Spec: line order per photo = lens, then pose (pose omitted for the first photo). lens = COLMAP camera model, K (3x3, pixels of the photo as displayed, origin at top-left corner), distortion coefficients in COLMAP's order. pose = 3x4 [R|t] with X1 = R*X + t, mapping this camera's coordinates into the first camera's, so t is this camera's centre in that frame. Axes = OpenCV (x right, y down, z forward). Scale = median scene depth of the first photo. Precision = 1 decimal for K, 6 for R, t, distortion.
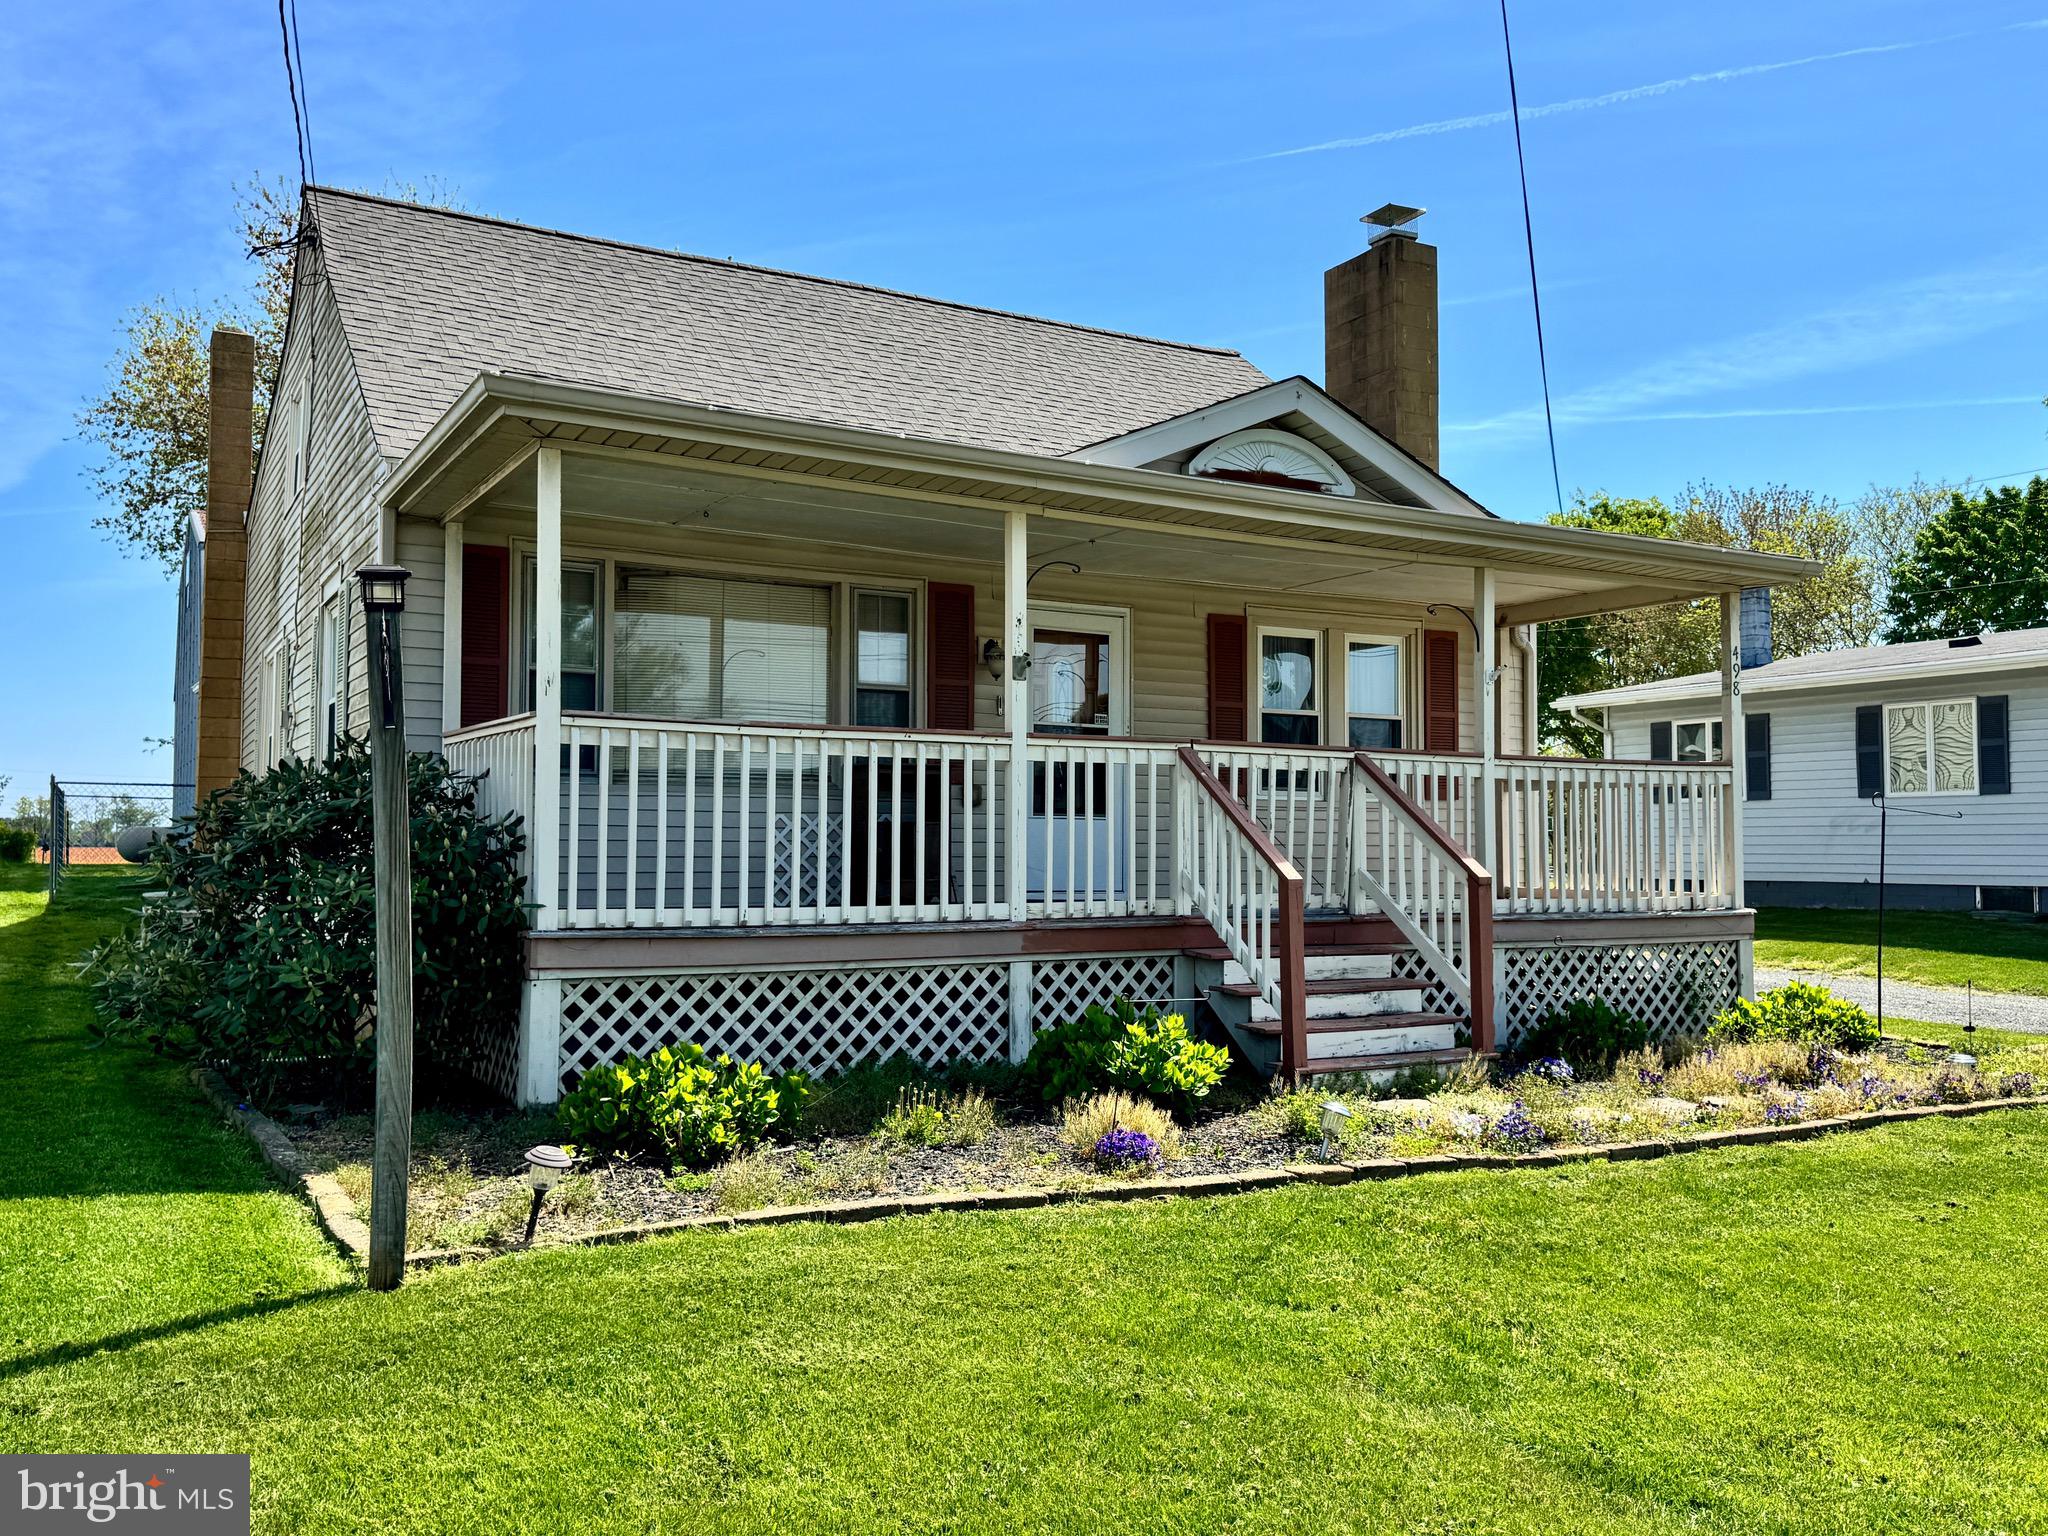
lens RADIAL K [[1682.1, 0, 1018.8], [0, 1682.1, 775.9], [0, 0, 1]] dist [0.096244, -0.130444]
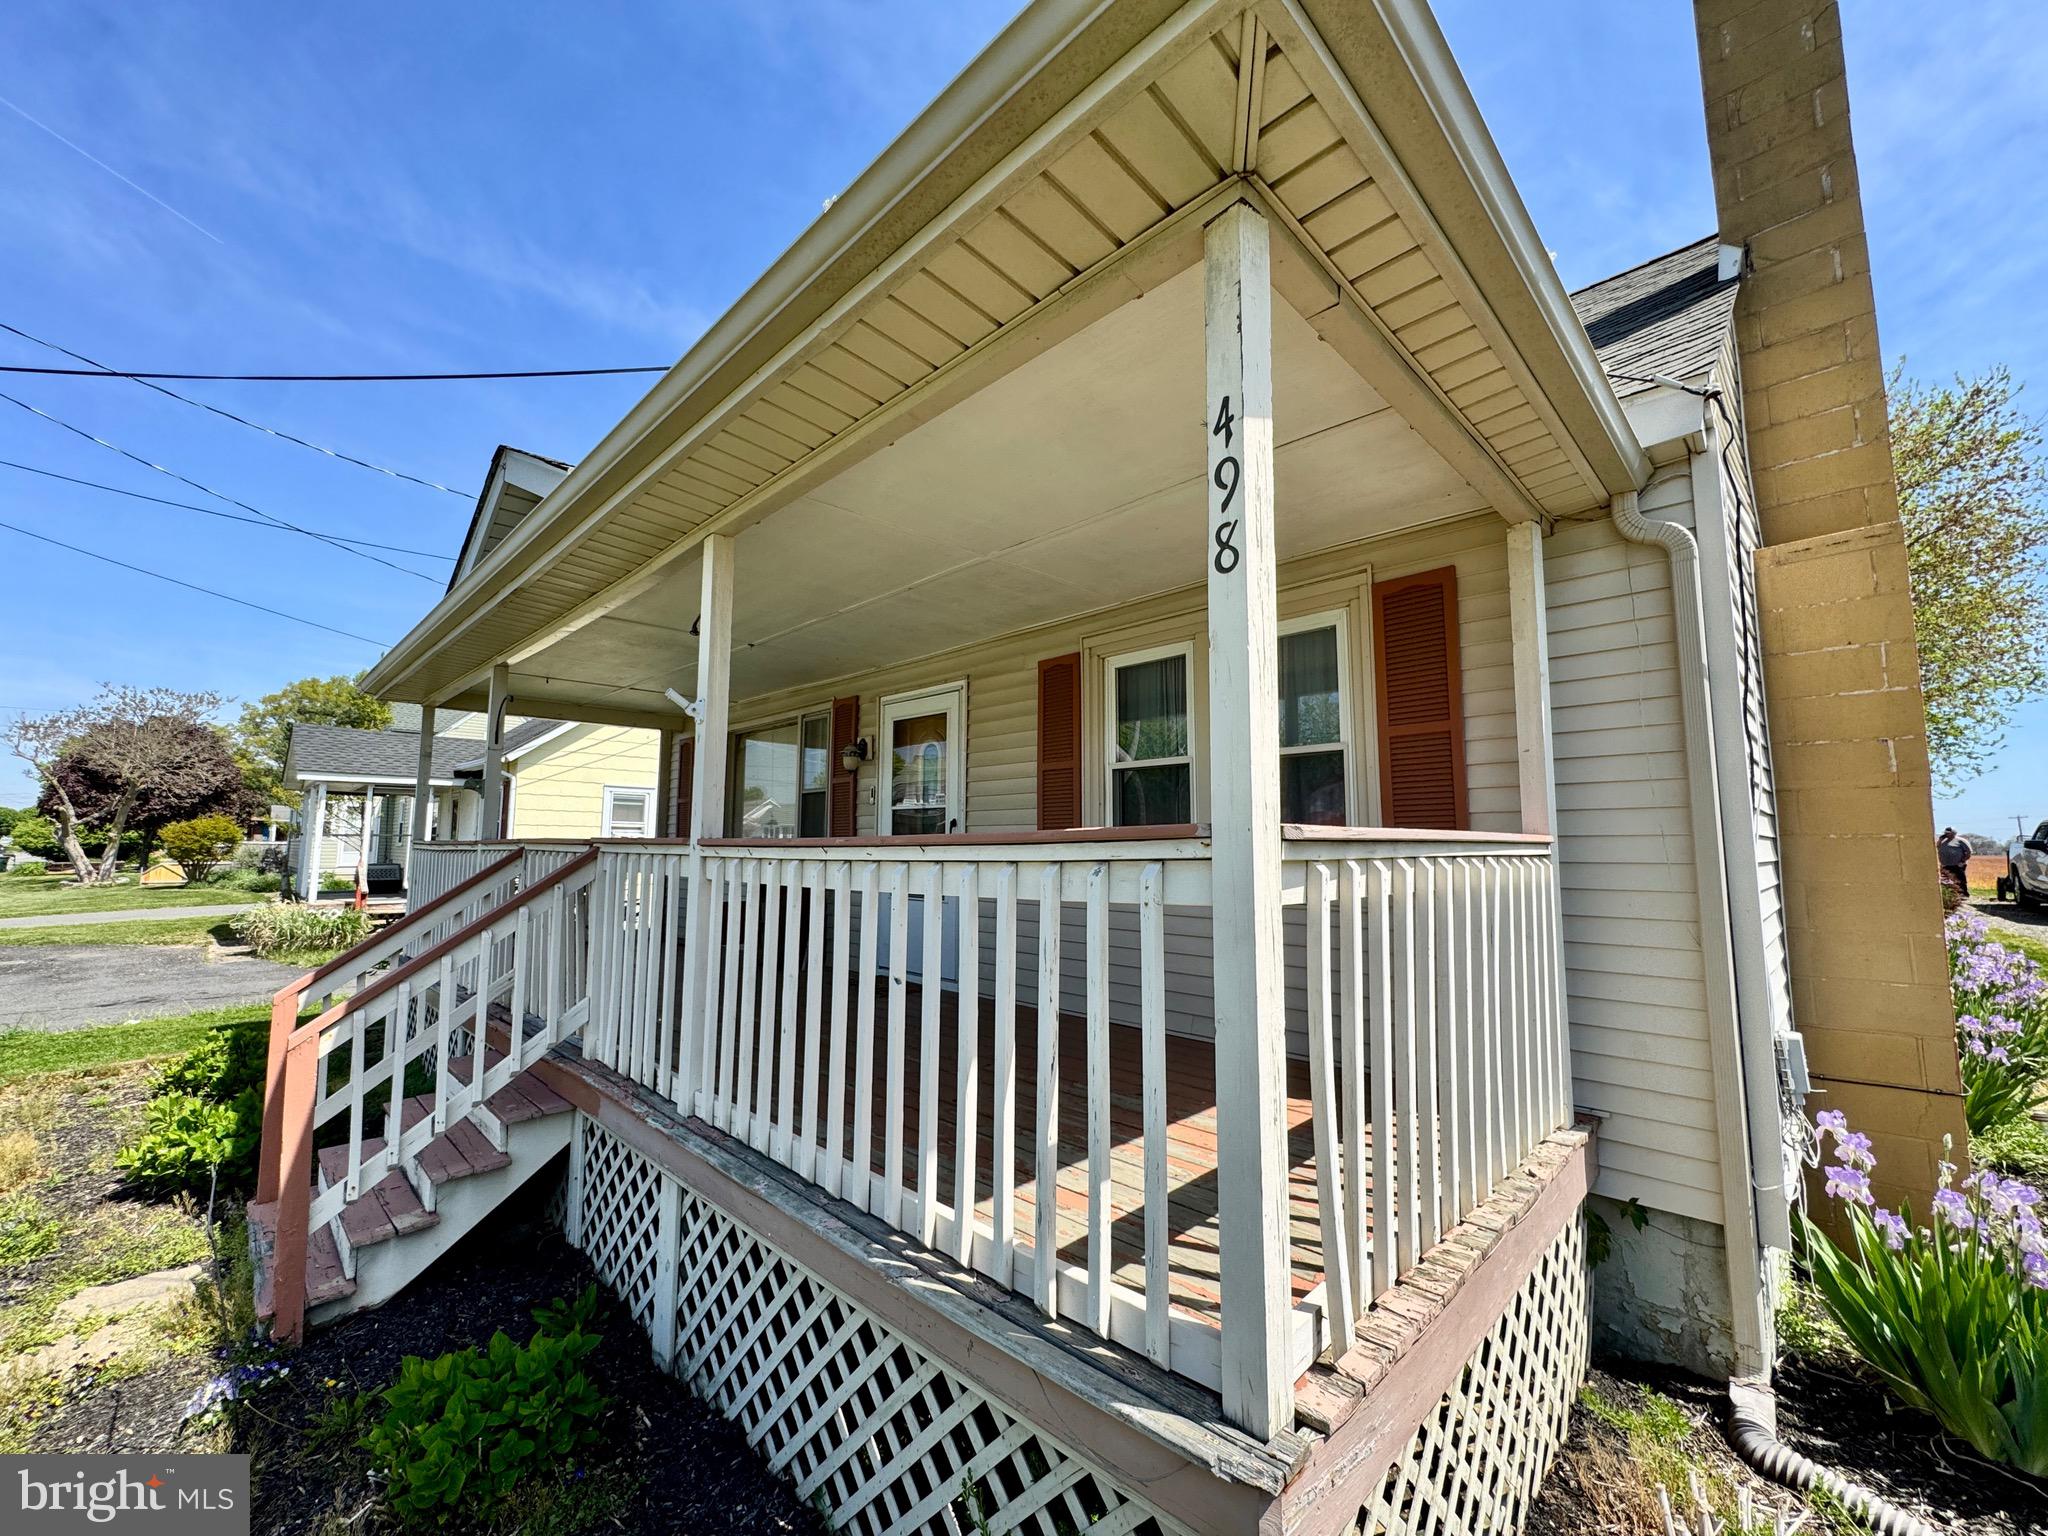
lens RADIAL K [[825.5, 0, 1021.8], [0, 825.5, 765.3], [0, 0, 1]] dist [-0.006375, 0.001192]
pose [[0.291658, -0.091592, -0.952127, 0.609056], [0.048018, 0.995552, -0.081061, -0.010340], [0.955317, -0.022077, 0.294759, 1.039250]]
